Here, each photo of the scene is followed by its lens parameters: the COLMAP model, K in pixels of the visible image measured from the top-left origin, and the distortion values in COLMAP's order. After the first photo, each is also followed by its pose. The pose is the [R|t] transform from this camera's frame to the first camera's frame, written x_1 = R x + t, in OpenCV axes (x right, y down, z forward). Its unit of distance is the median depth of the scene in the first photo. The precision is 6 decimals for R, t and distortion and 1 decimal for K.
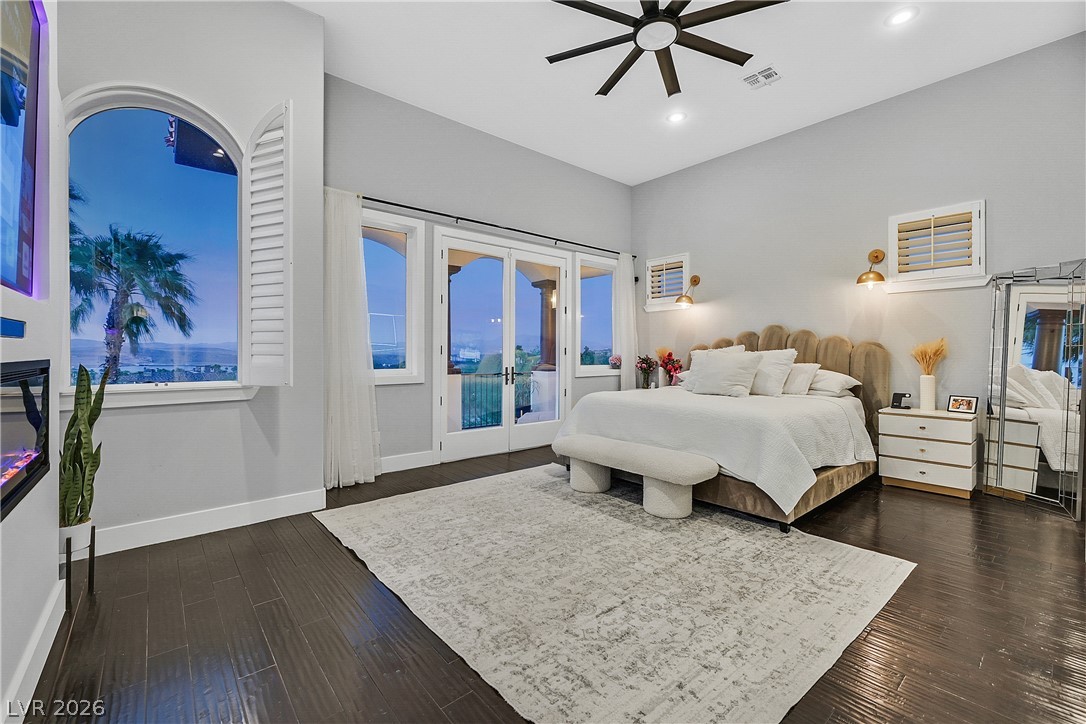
lens RADIAL K [[451.7, 0, 543.0], [0, 451.7, 362.0], [0, 0, 1]] dist [0.000597, 0.000123]
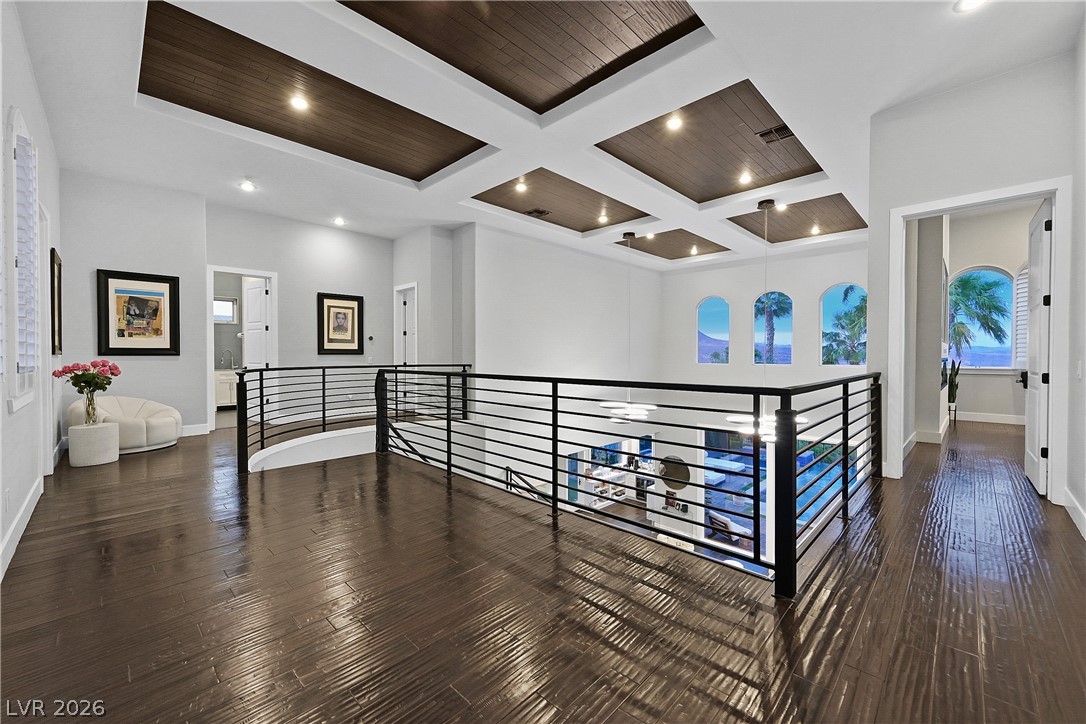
lens RADIAL K [[438.6, 0, 543.0], [0, 438.6, 362.0], [0, 0, 1]] dist [0.001994, 0.000250]
pose [[0.087333, 0.011036, -0.996118, 0.347356], [-0.021146, 0.999734, 0.009222, 0.008958], [0.995955, 0.020258, 0.087543, -0.407459]]
